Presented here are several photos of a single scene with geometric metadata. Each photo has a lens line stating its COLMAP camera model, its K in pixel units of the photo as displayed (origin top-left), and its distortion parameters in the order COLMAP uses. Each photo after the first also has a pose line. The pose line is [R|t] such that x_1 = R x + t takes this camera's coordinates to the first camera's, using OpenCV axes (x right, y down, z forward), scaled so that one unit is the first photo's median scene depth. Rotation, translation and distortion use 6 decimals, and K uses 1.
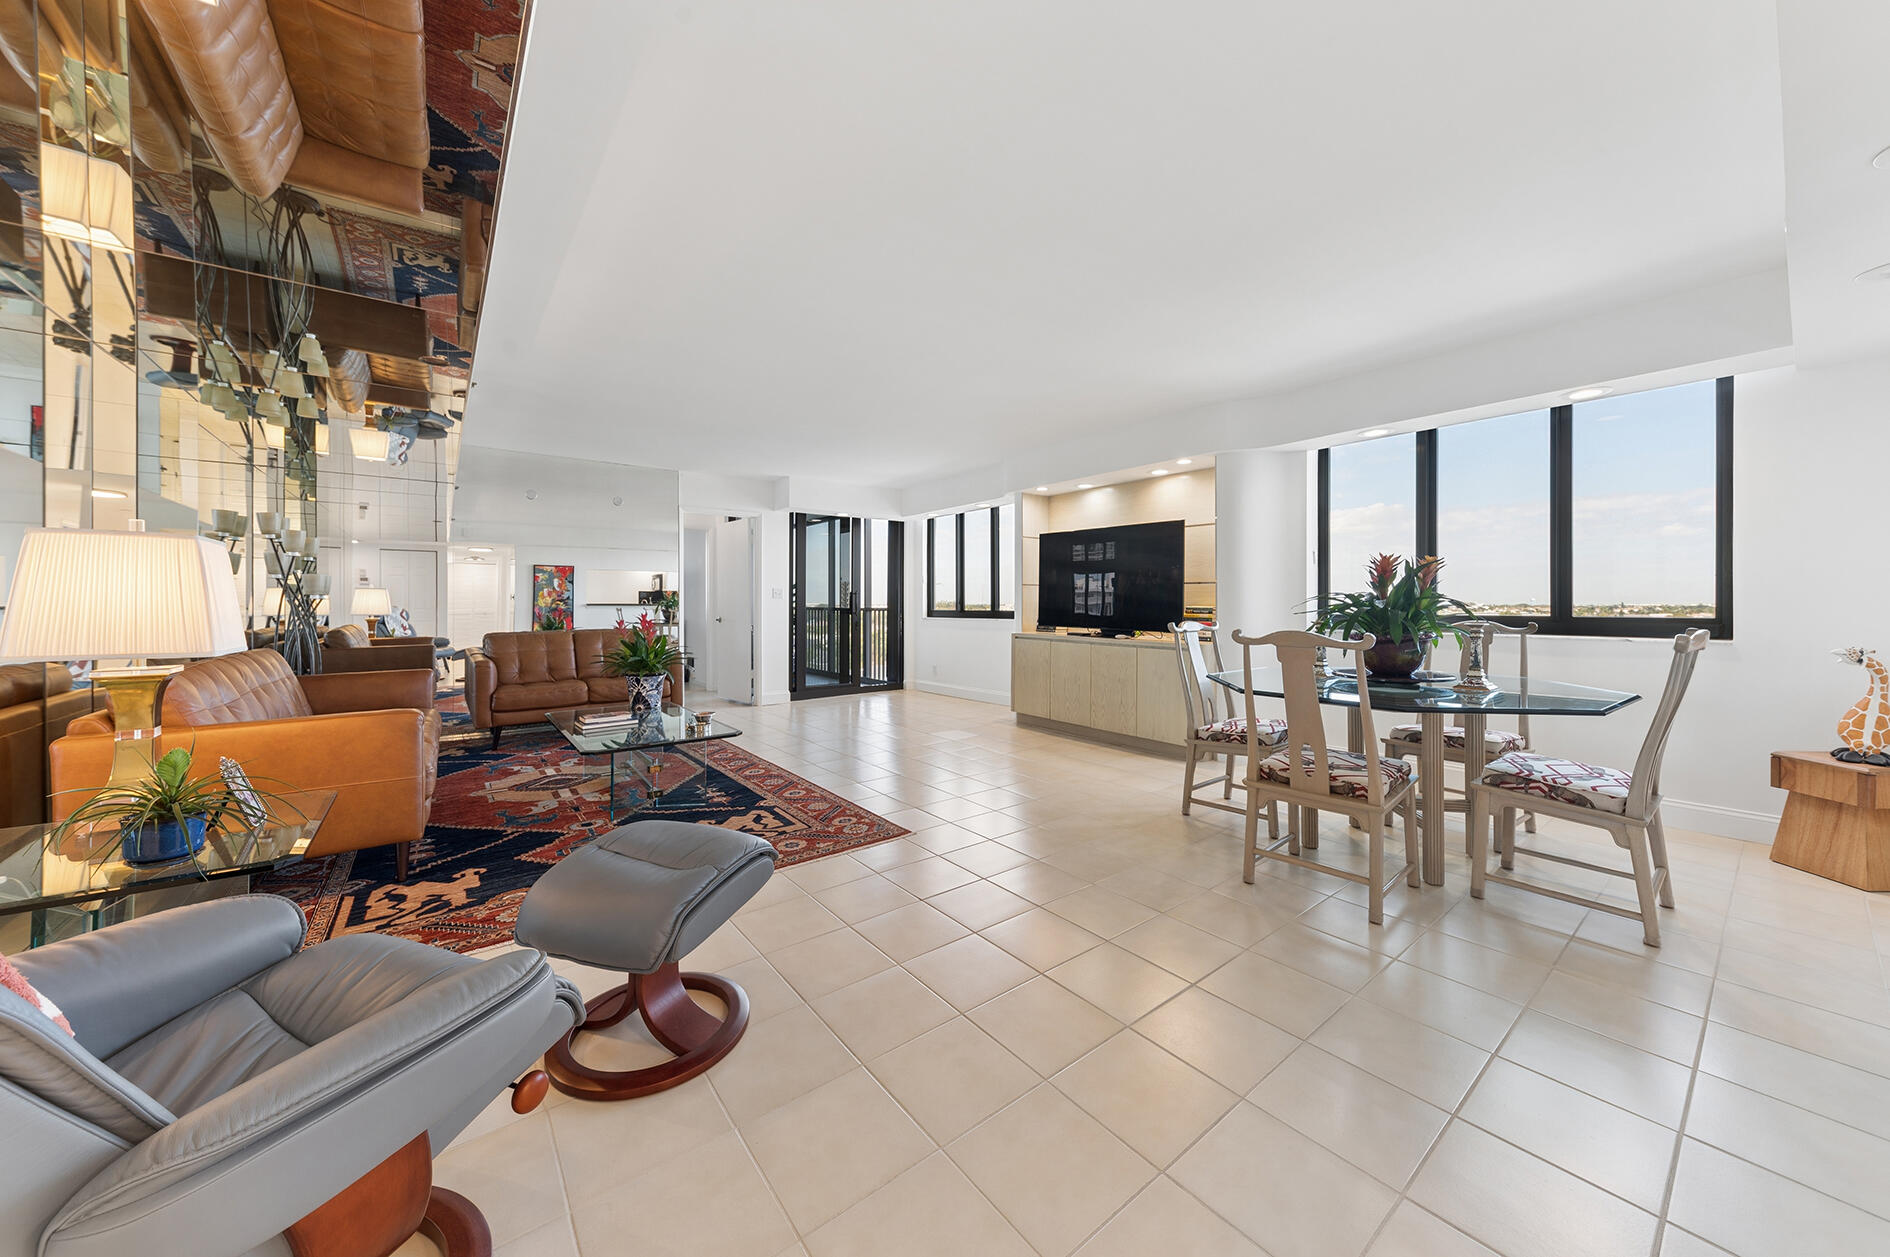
lens RADIAL K [[659.6, 0, 947.1], [0, 659.6, 602.5], [0, 0, 1]] dist [0.000411, 0.000012]
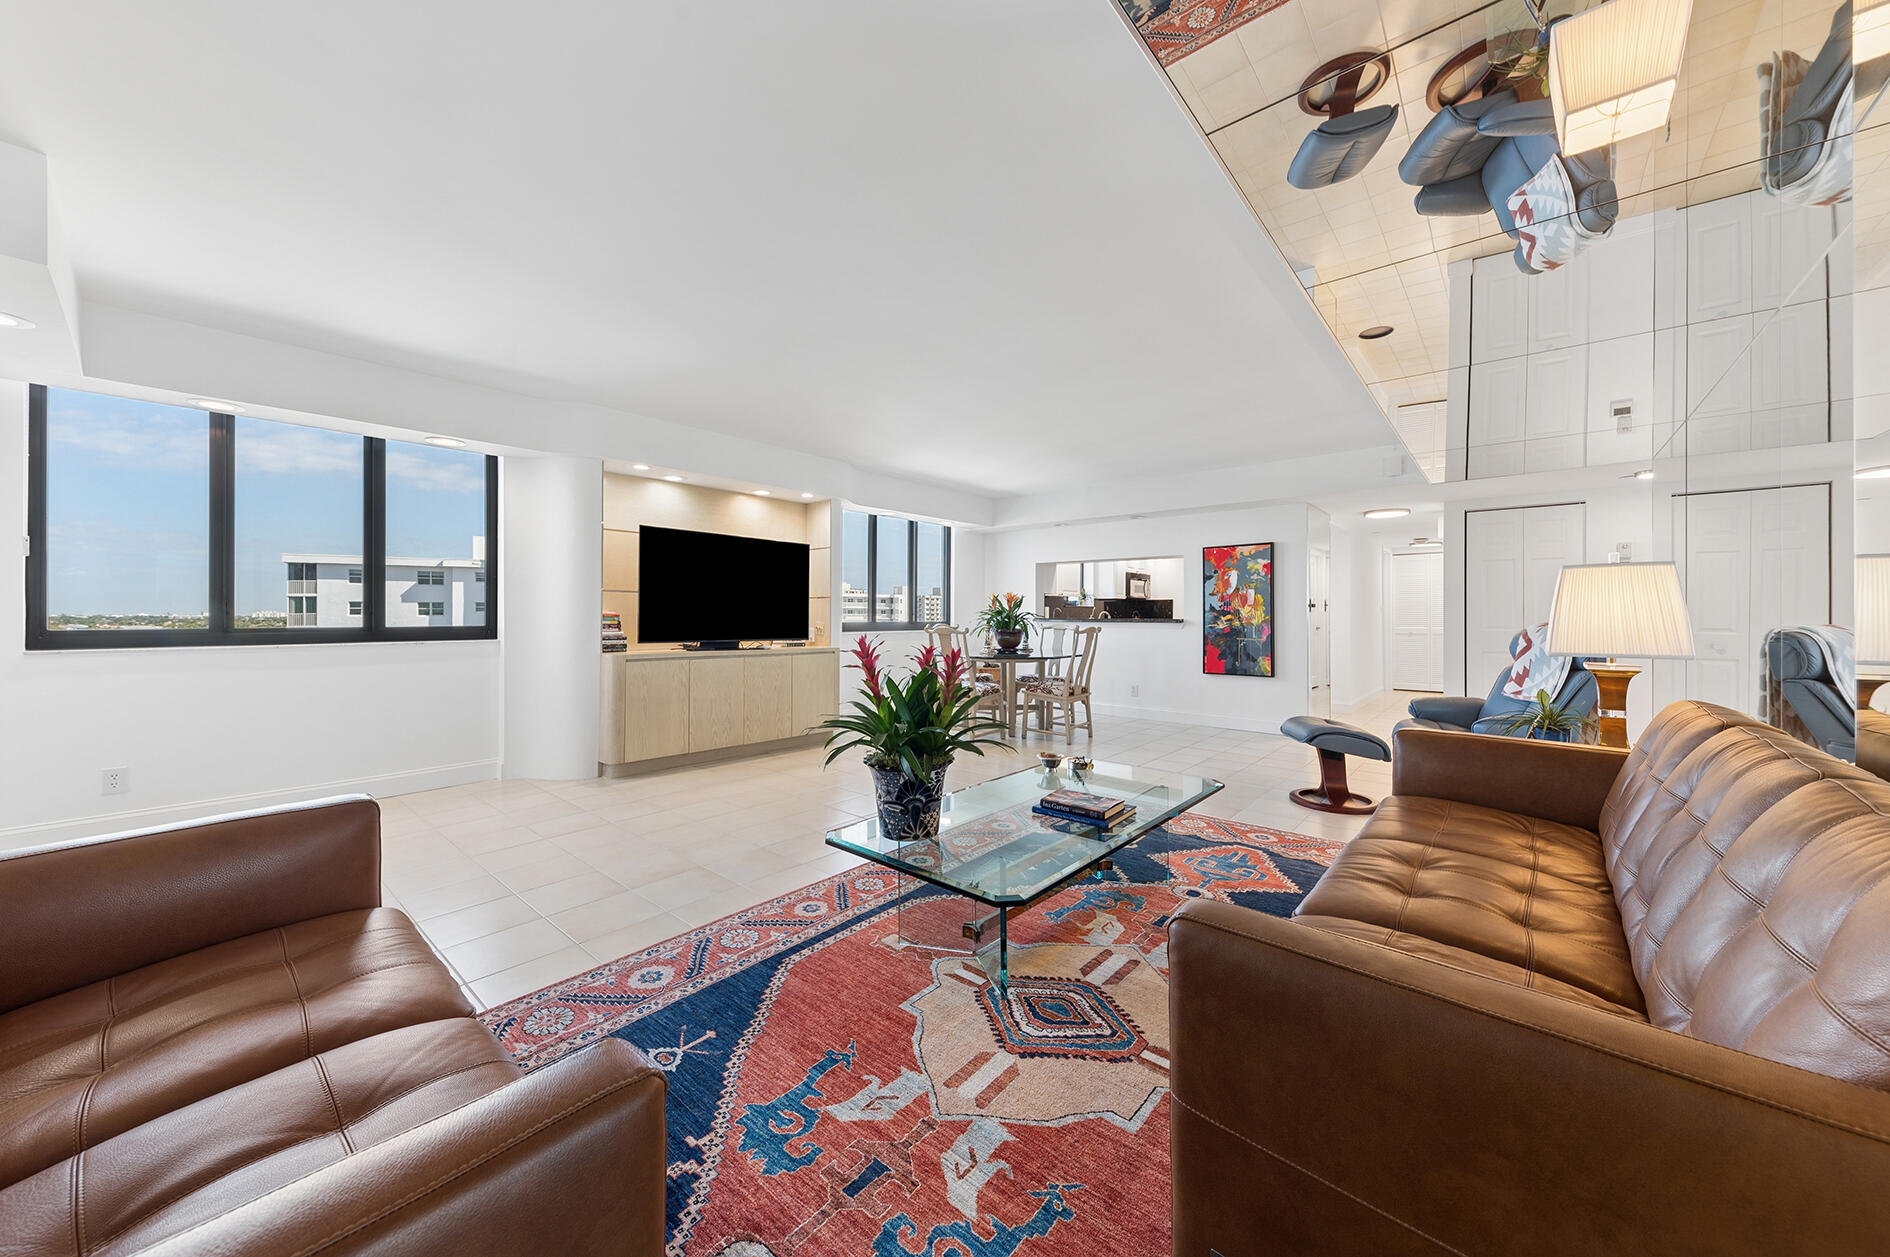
lens RADIAL K [[636.5, 0, 976.0], [0, 636.5, 616.7], [0, 0, 1]] dist [0.000445, -0.000010]
pose [[-0.231751, -0.004588, 0.972764, -0.694031], [-0.001376, 0.999989, 0.004388, -0.000306], [-0.972774, -0.000321, -0.231755, 0.808841]]
